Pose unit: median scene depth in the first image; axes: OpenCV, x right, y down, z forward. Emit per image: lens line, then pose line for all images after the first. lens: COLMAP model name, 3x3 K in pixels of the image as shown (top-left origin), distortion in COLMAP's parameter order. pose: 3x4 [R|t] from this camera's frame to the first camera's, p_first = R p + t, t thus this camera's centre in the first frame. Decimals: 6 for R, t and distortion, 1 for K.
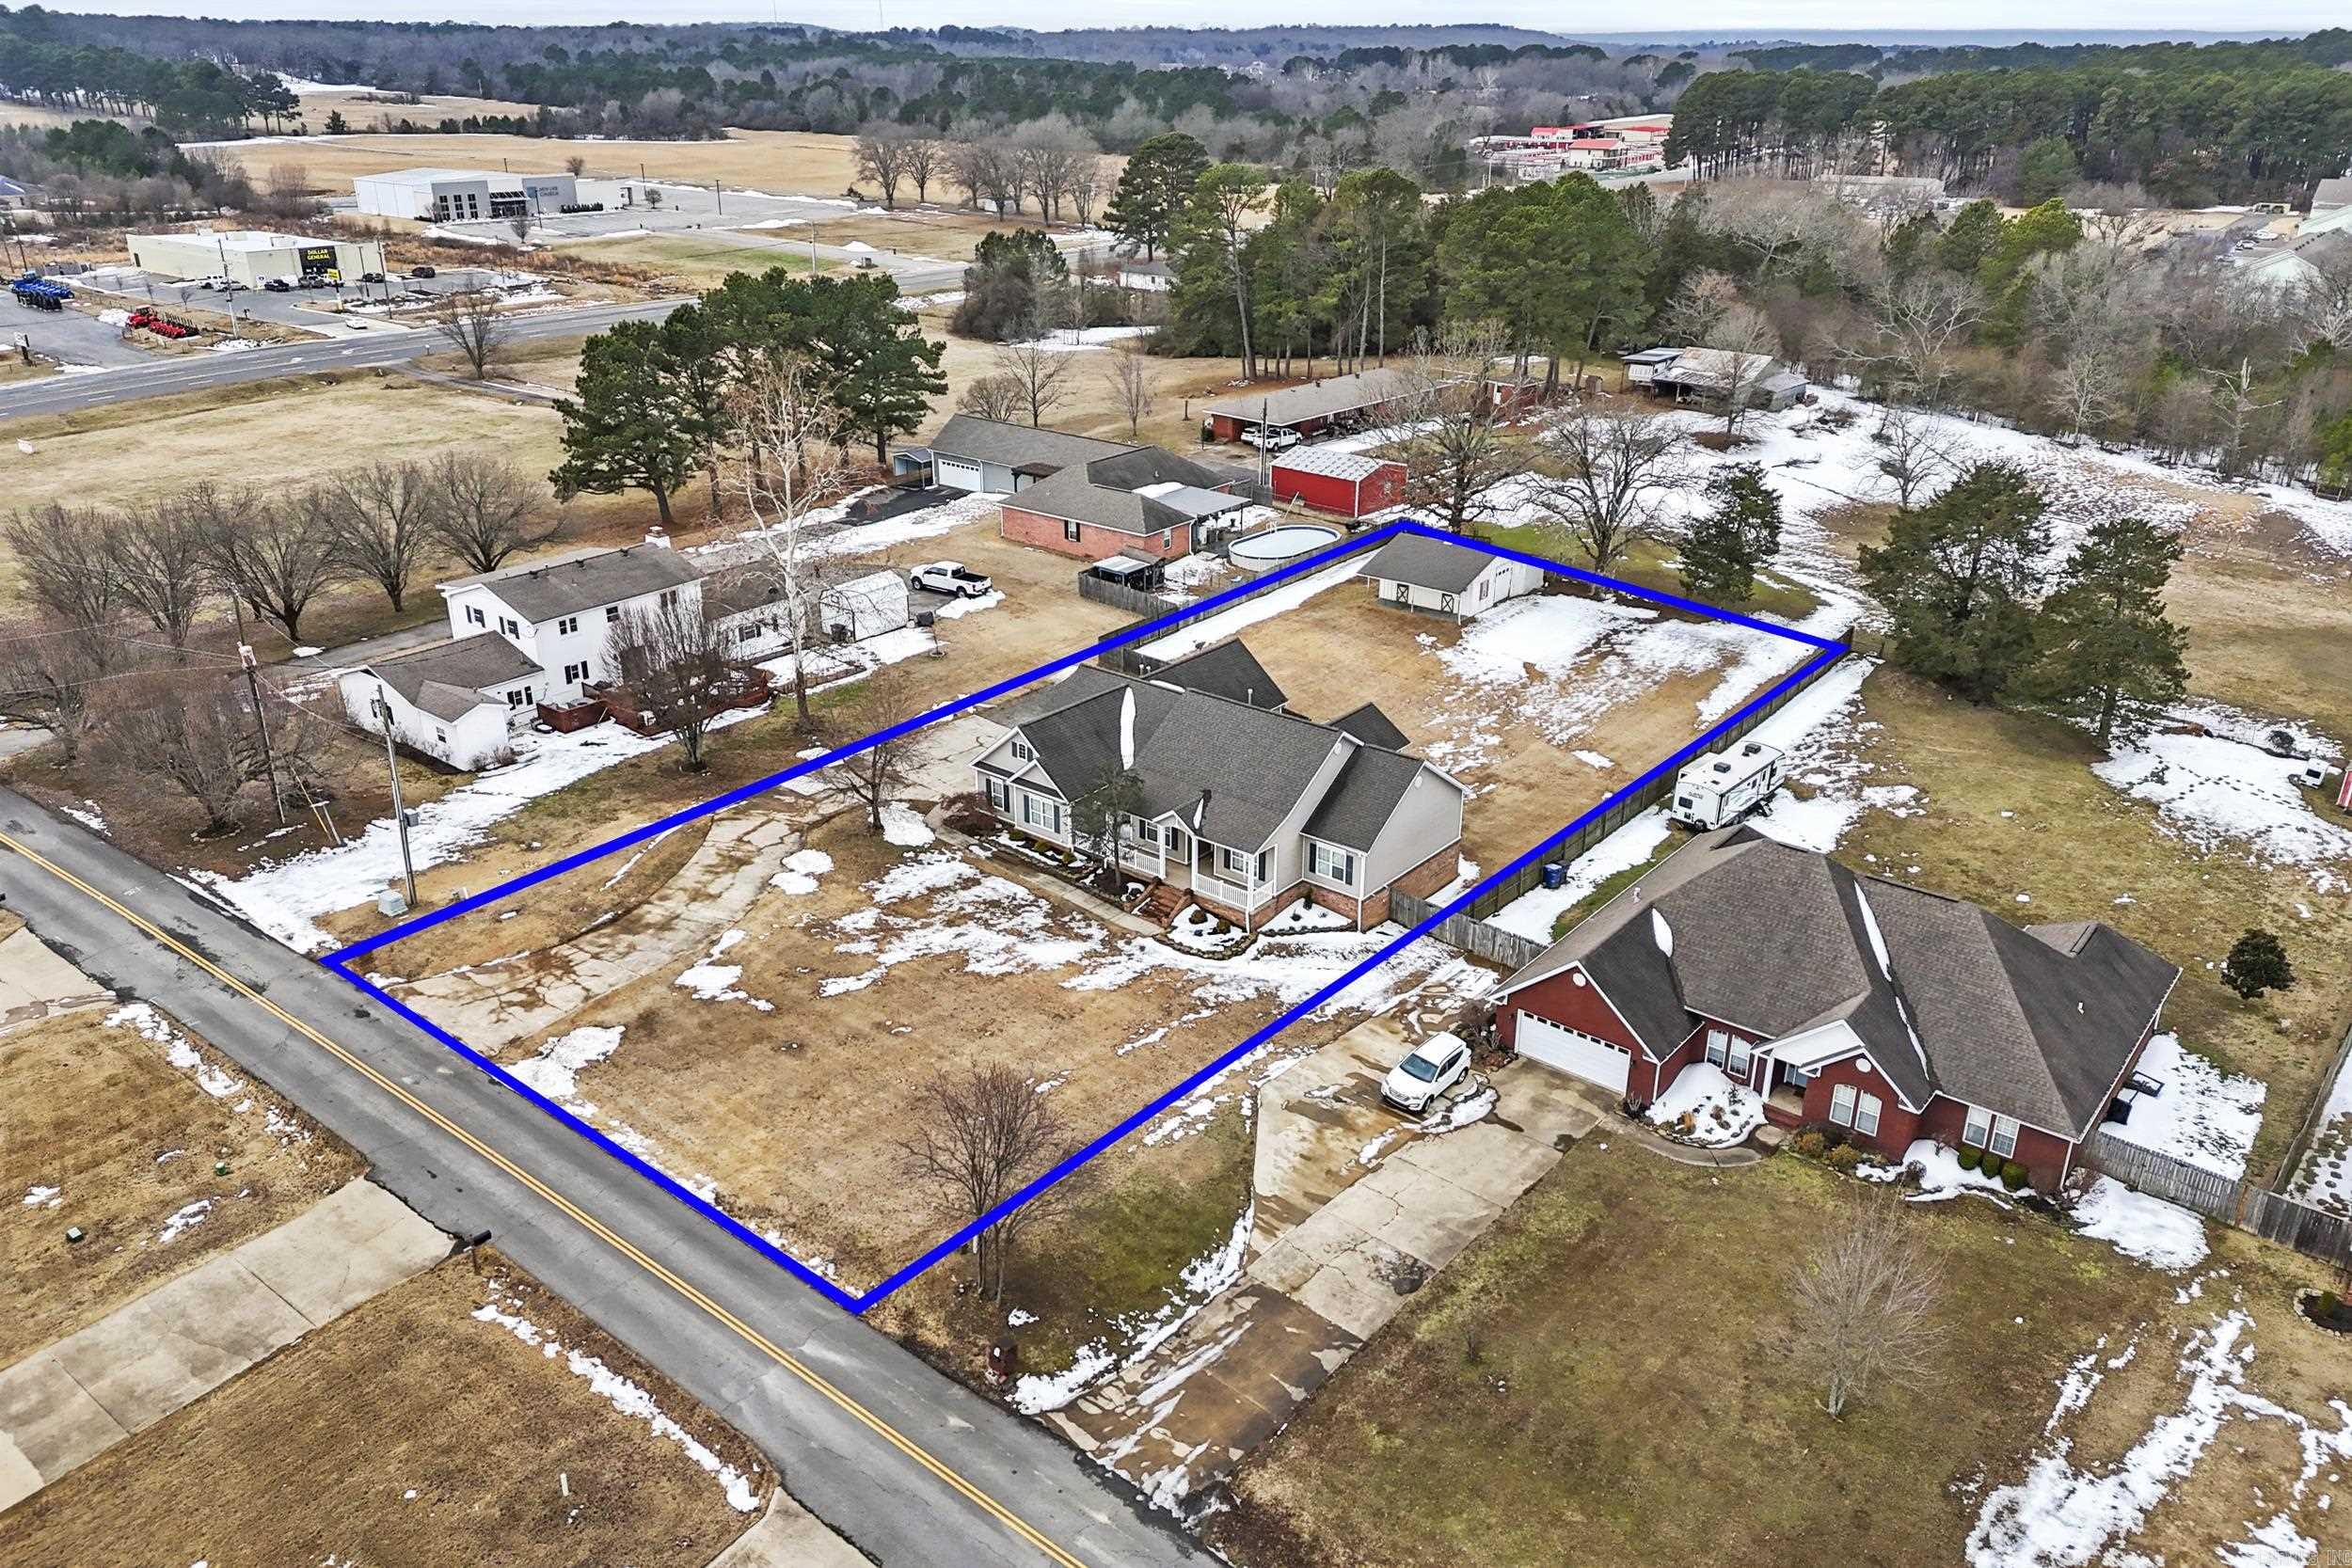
lens RADIAL K [[1713.5, 0, 1176.0], [0, 1713.5, 784.0], [0, 0, 1]] dist [0.048565, -0.002239]
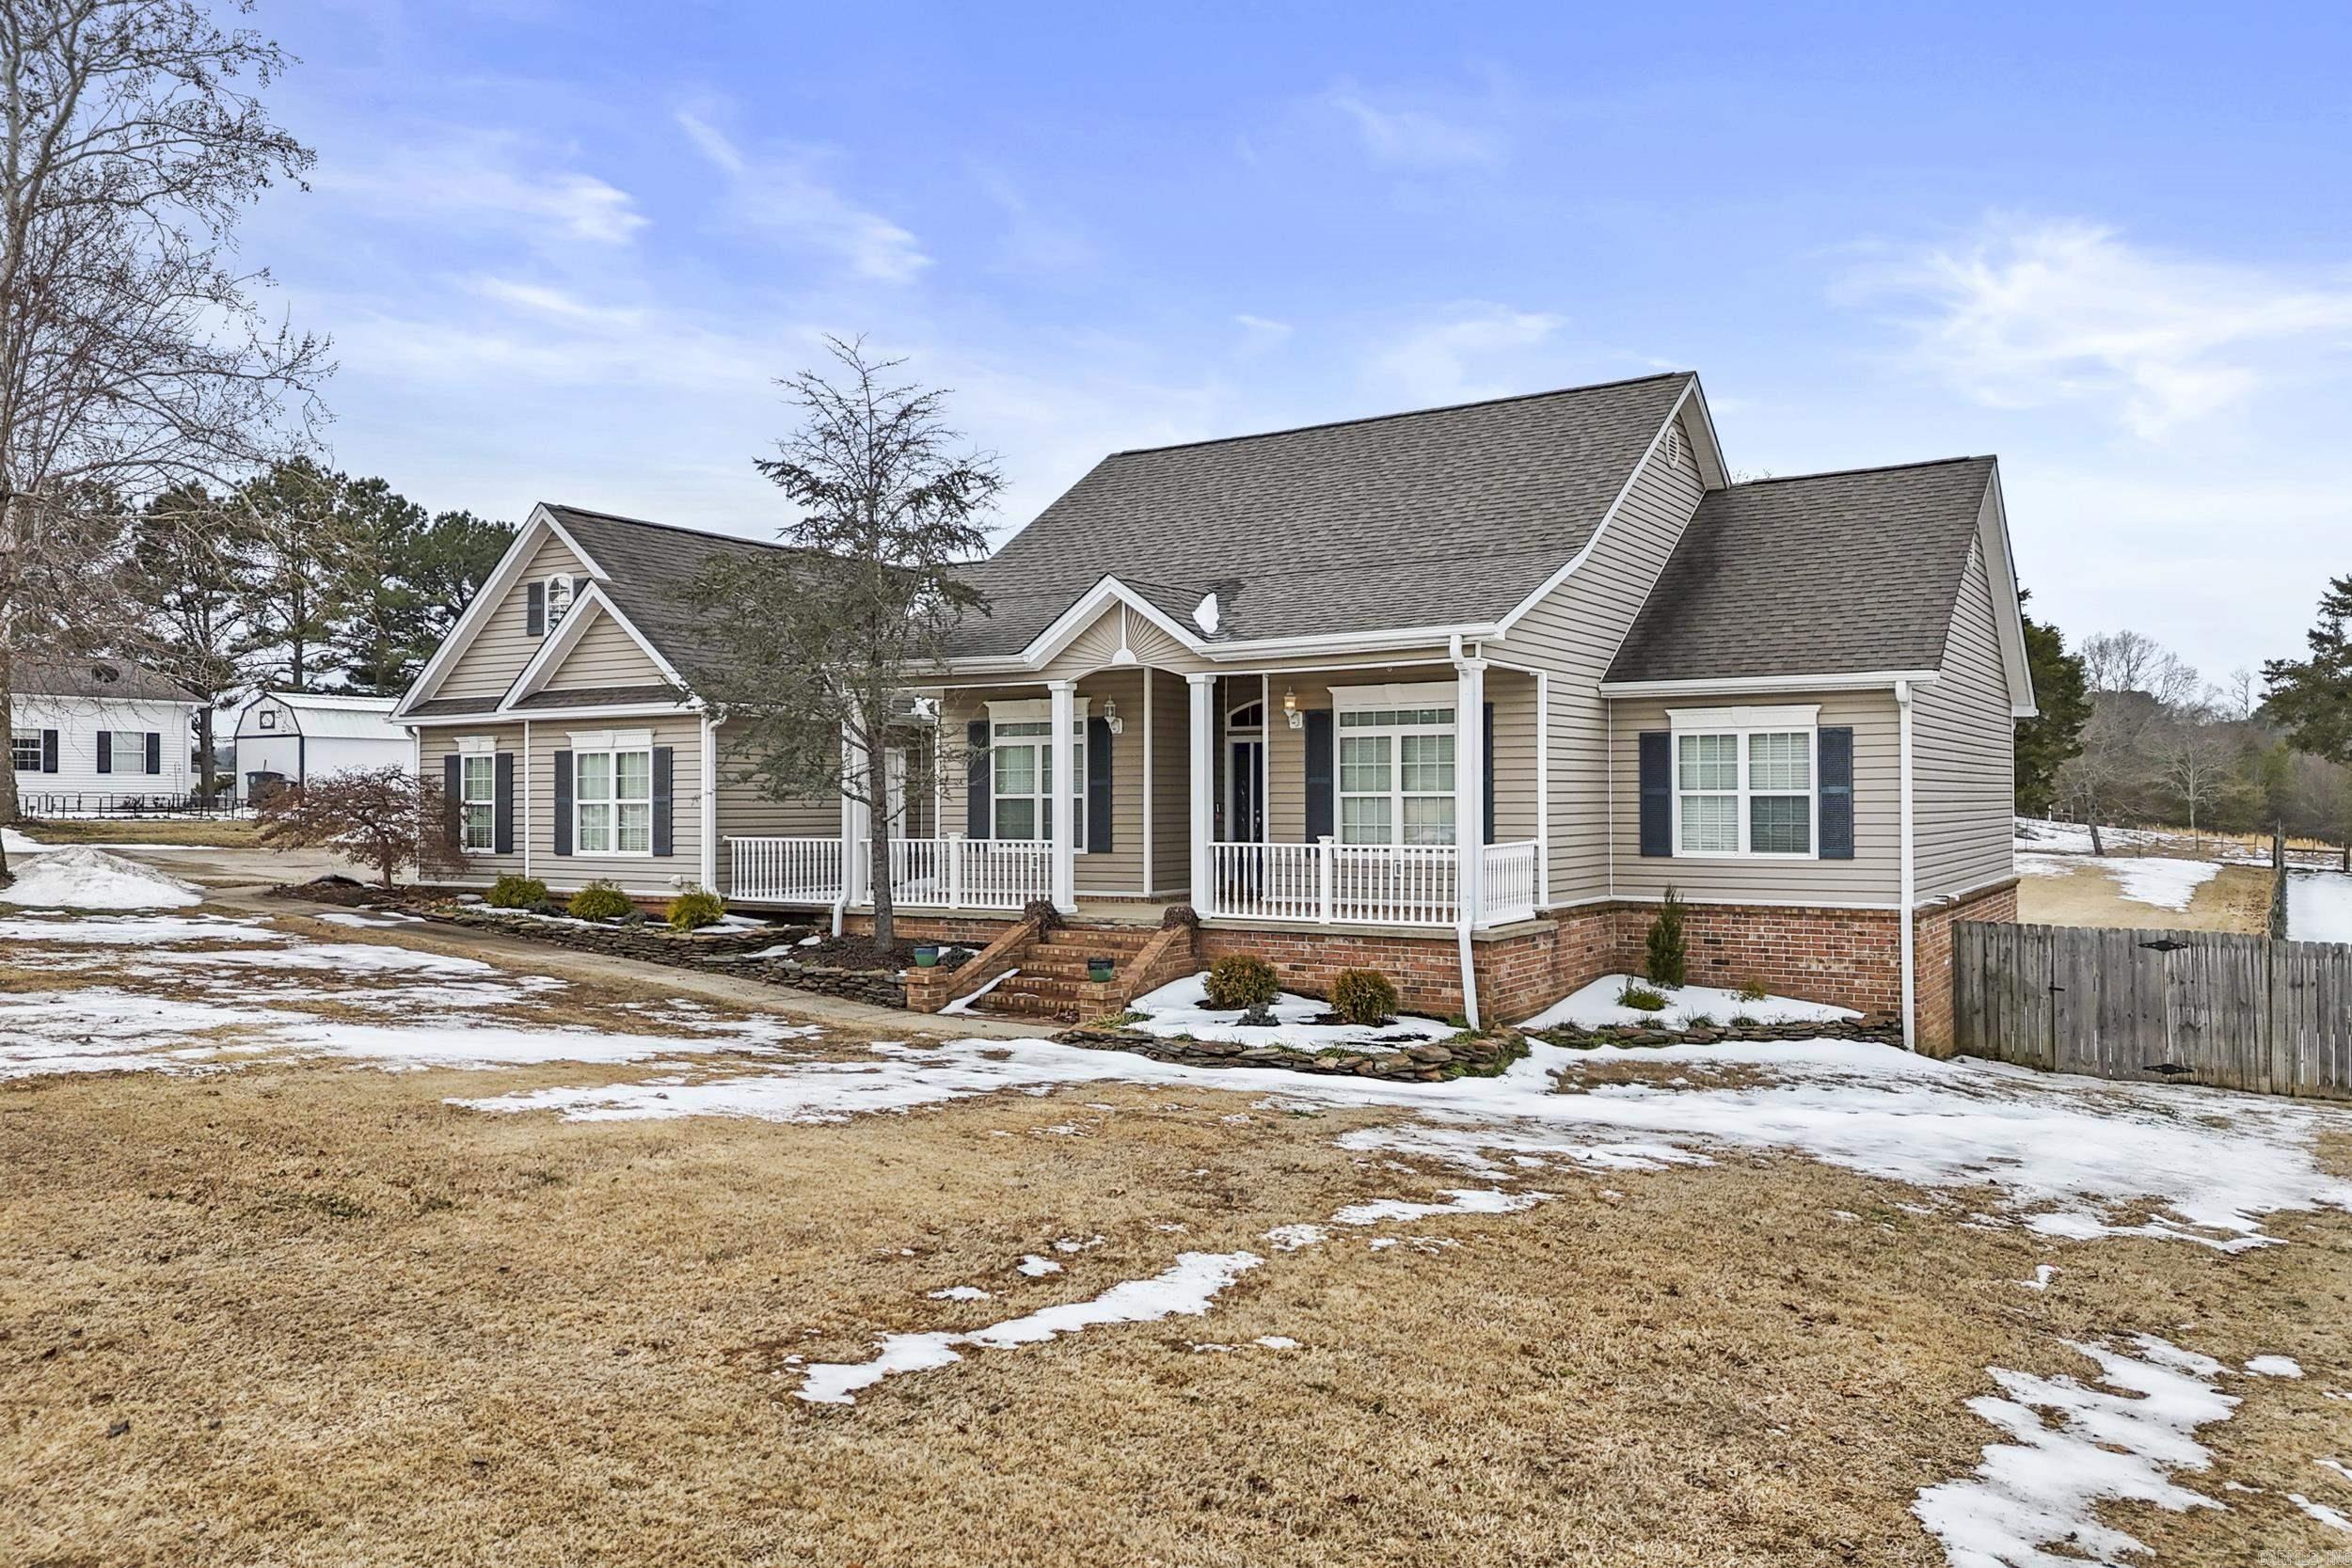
lens RADIAL K [[1713.5, 0, 1176.0], [0, 1713.5, 784.0], [0, 0, 1]] dist [0.048565, -0.002239]
pose [[0.992555, -0.003160, 0.121755, -0.022017], [0.051523, 0.916706, -0.396227, 0.139280], [-0.110361, 0.399550, 0.910044, 0.772890]]
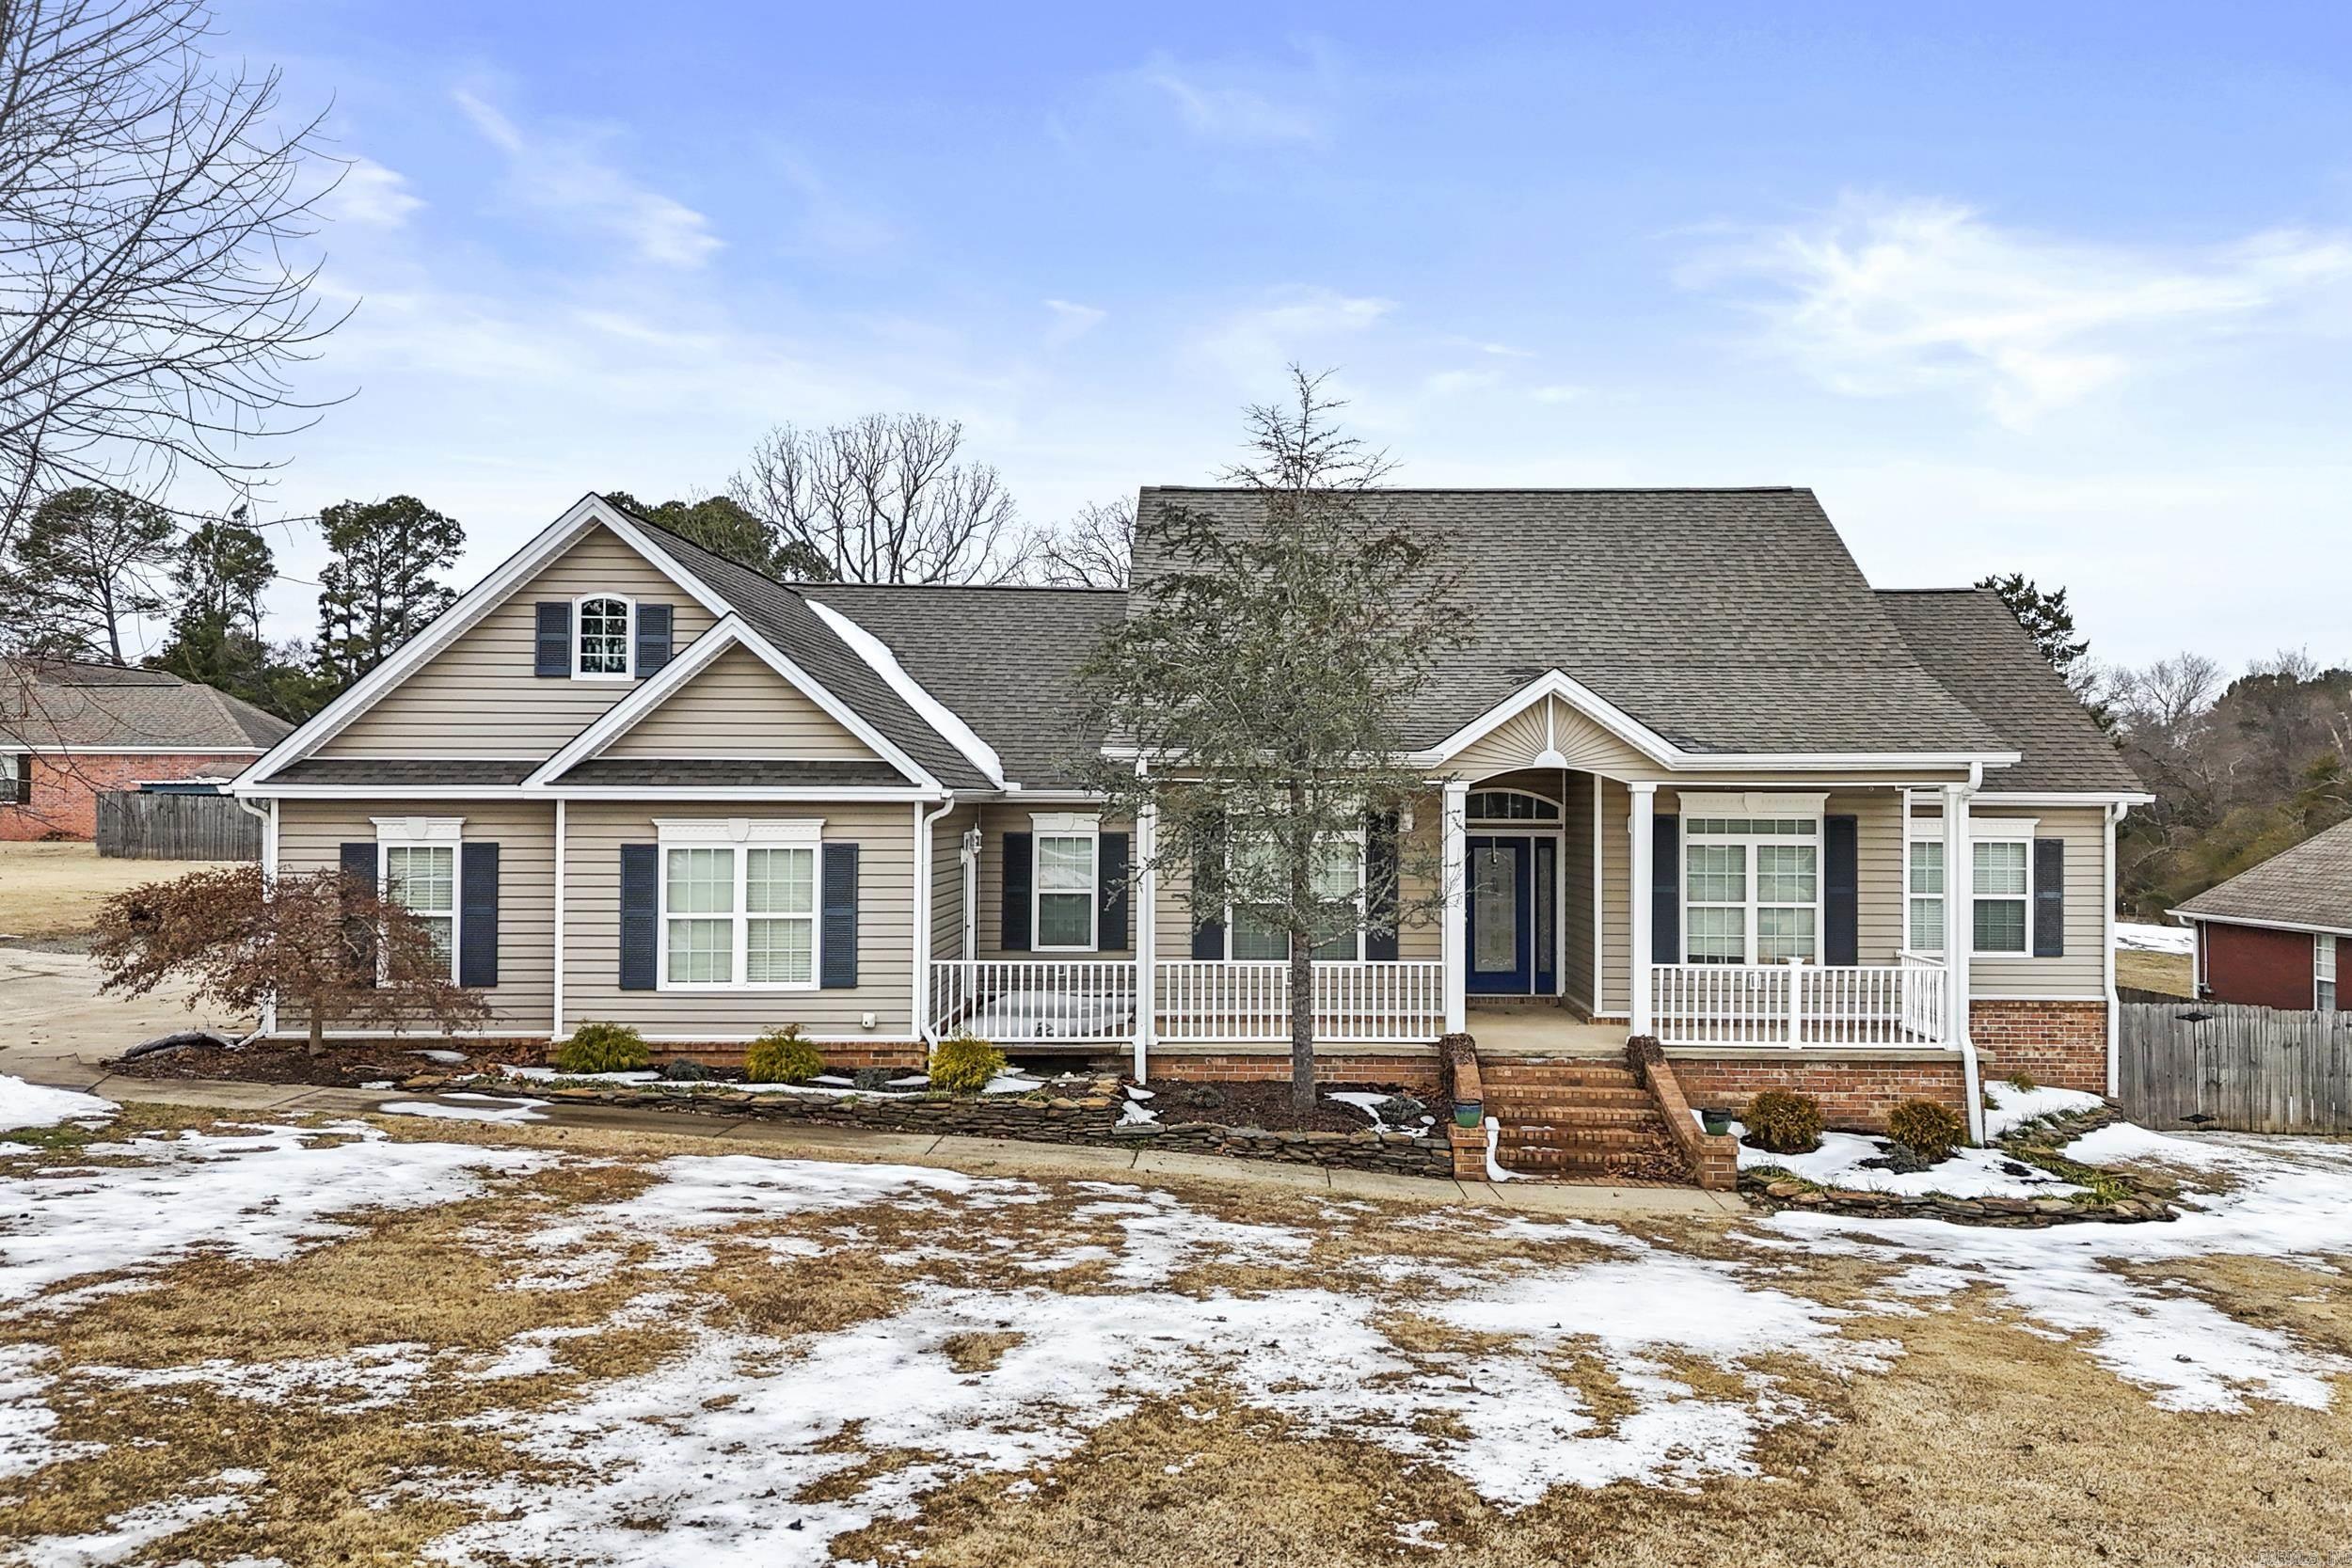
lens RADIAL K [[1713.5, 0, 1176.0], [0, 1713.5, 784.0], [0, 0, 1]] dist [0.048565, -0.002239]
pose [[0.778349, 0.010639, 0.627742, -0.177897], [0.241182, 0.918071, -0.314606, 0.085573], [-0.579659, 0.396273, 0.712014, 0.861955]]
